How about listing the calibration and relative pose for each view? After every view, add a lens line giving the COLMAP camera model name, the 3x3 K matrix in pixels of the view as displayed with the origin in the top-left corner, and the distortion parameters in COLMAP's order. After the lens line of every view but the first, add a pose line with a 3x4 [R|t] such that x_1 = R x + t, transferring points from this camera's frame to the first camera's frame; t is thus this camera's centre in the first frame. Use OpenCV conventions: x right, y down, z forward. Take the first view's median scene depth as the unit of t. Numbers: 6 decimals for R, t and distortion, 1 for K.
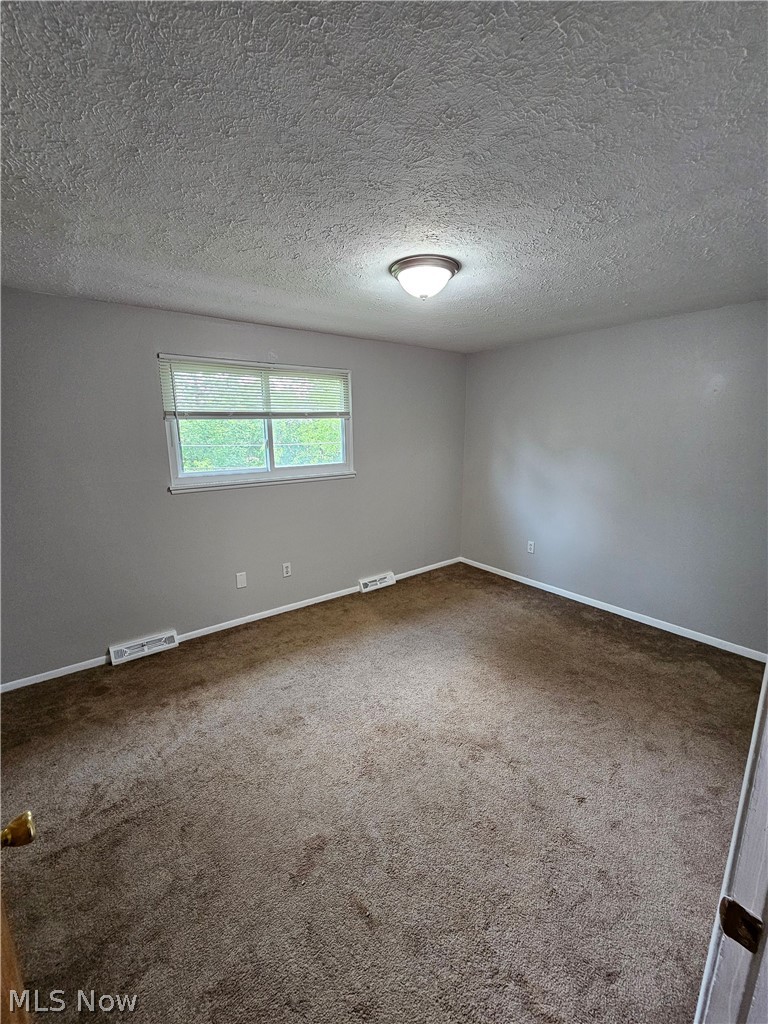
lens RADIAL K [[412.0, 0, 384.0], [0, 412.0, 512.0], [0, 0, 1]] dist [0.000246, 0.000035]
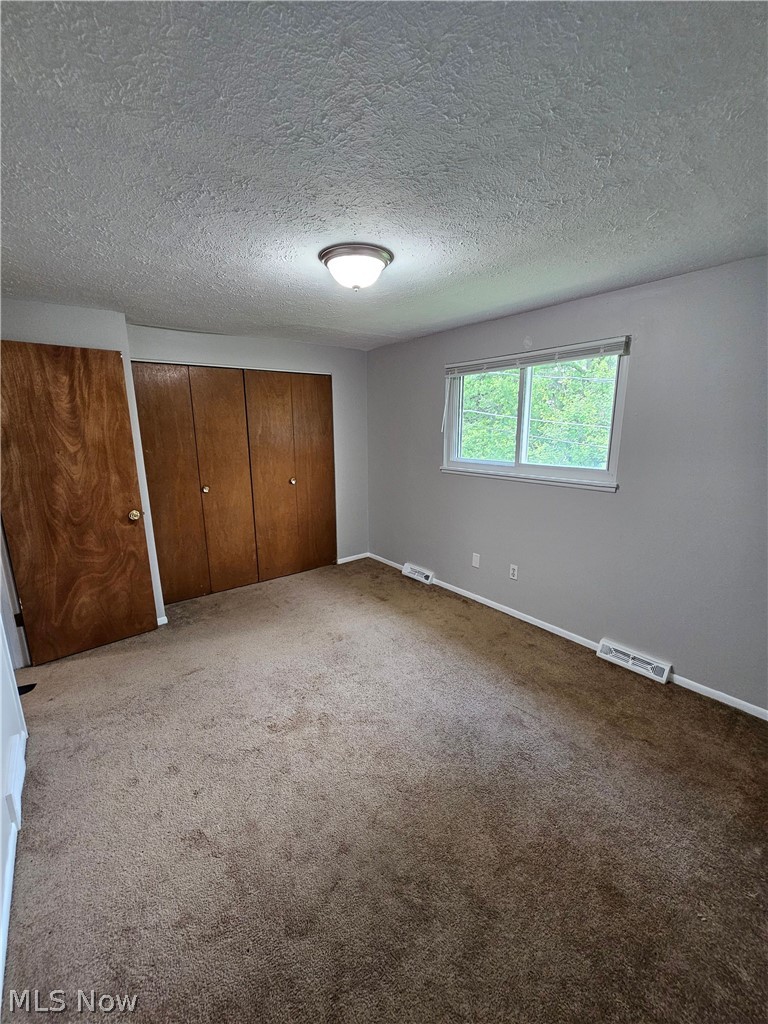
lens RADIAL K [[412.0, 0, 384.0], [0, 412.0, 512.0], [0, 0, 1]] dist [0.000246, 0.000035]
pose [[0.021478, 0.212453, -0.976935, 0.733227], [-0.196021, 0.959089, 0.204263, -0.142577], [0.980364, 0.187113, 0.062244, 0.699730]]
